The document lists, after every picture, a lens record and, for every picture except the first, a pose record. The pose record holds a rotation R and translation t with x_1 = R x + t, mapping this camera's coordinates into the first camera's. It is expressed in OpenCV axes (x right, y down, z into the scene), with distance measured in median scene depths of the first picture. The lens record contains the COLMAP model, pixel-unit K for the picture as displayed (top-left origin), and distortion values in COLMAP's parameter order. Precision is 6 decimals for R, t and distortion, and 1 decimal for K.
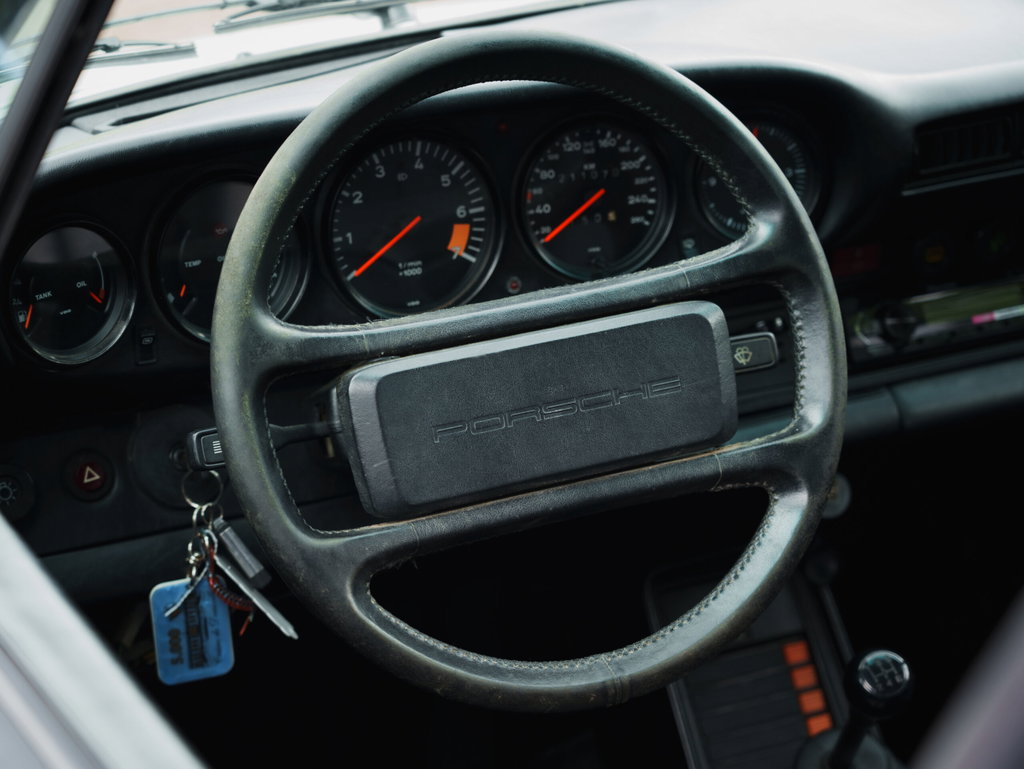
lens RADIAL K [[2376.6, 0, 511.7], [0, 2376.6, 385.5], [0, 0, 1]] dist [-0.010918, 0.000000]
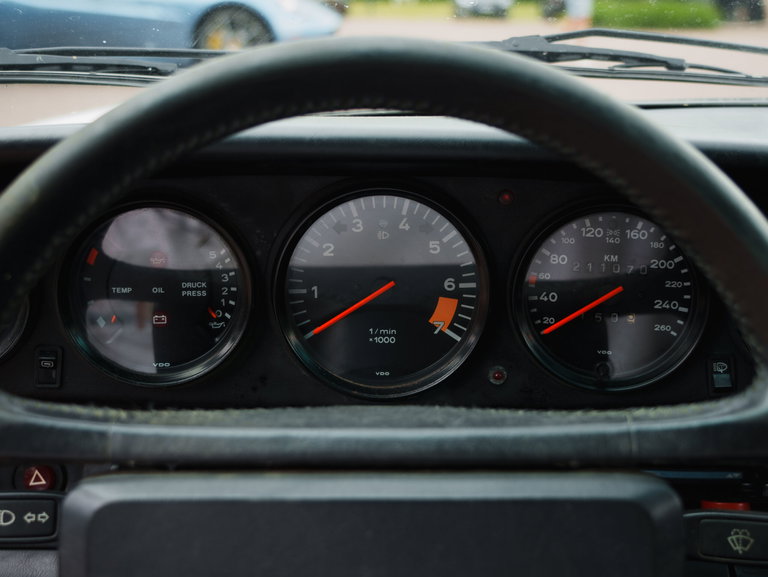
lens RADIAL K [[947.7, 0, 384.3], [0, 947.7, 284.2], [0, 0, 1]] dist [0.046086, 0.000000]
pose [[0.902526, 0.169390, -0.395922, 0.099505], [-0.185386, 0.982663, -0.002180, -0.068123], [0.388689, 0.075366, 0.918282, 0.663357]]
